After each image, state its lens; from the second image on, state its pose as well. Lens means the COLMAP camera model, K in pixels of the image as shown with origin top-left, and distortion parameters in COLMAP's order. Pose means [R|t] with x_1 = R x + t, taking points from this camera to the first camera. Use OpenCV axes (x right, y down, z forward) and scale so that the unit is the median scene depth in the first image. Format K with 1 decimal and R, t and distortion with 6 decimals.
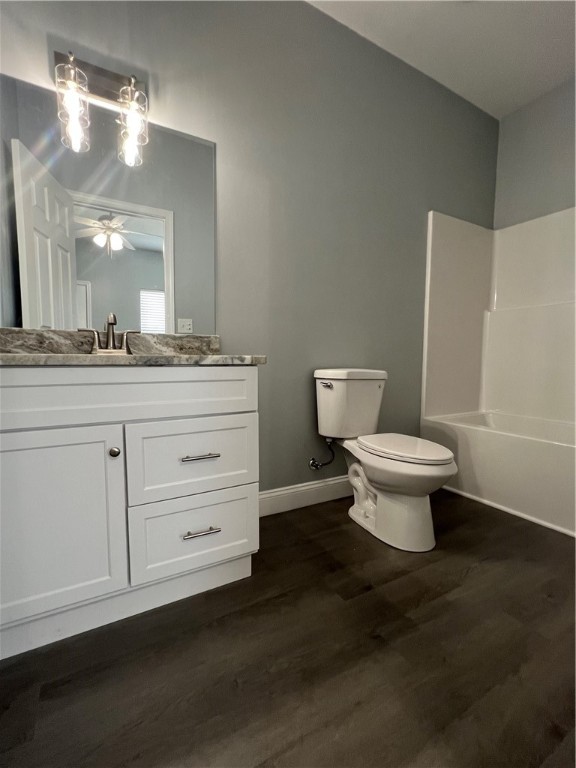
lens RADIAL K [[349.2, 0, 286.4], [0, 349.2, 385.7], [0, 0, 1]] dist [-0.003432, 0.000557]
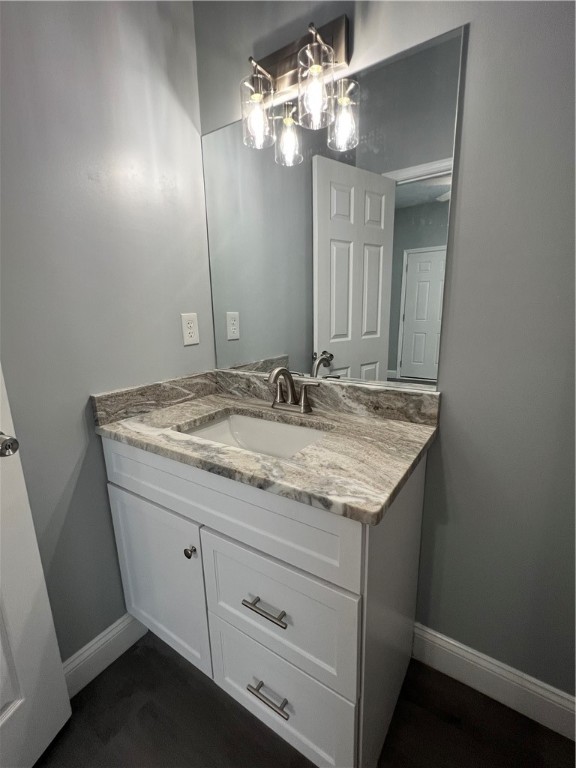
lens RADIAL K [[349.2, 0, 287.2], [0, 349.2, 383.1], [0, 0, 1]] dist [-0.003432, 0.000557]
pose [[0.437100, 0.168909, -0.883410, 0.232242], [-0.041100, 0.984932, 0.167985, -0.271783], [0.898473, -0.037118, 0.437456, 0.558753]]
